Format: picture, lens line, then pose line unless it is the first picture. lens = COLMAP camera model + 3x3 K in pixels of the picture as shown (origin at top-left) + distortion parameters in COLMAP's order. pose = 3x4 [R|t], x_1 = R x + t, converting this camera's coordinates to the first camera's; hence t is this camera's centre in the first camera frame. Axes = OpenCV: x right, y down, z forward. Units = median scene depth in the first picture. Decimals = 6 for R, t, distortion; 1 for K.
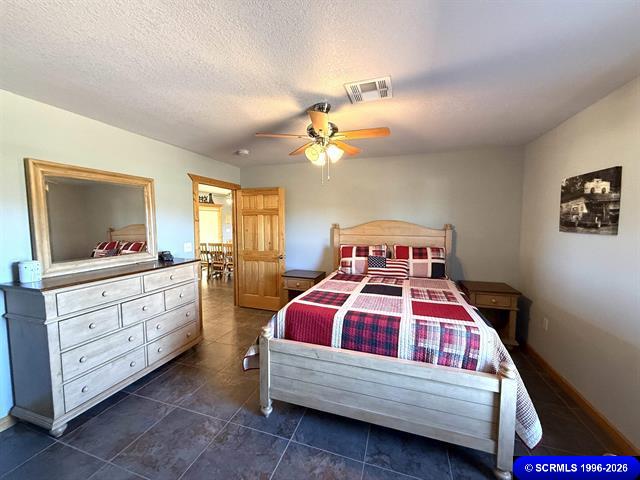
lens RADIAL K [[254.7, 0, 317.8], [0, 254.7, 238.9], [0, 0, 1]] dist [0.000195, -0.000016]
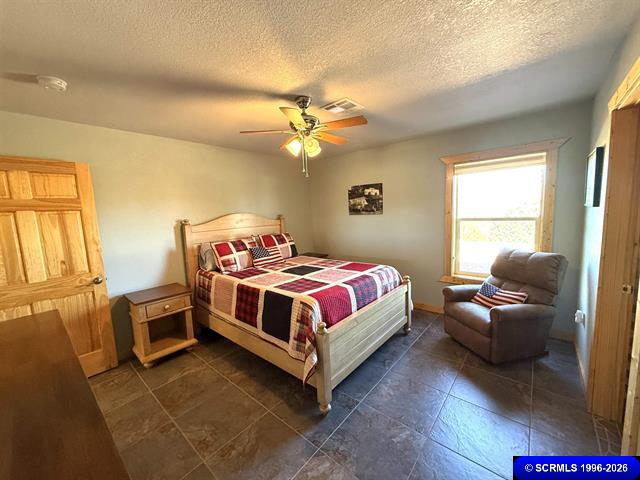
lens RADIAL K [[254.7, 0, 317.8], [0, 254.7, 238.9], [0, 0, 1]] dist [0.000195, -0.000016]
pose [[0.382711, -0.120120, 0.916026, -0.856870], [0.106659, 0.990626, 0.085341, -0.039142], [-0.917691, 0.065042, 0.391935, 0.512628]]
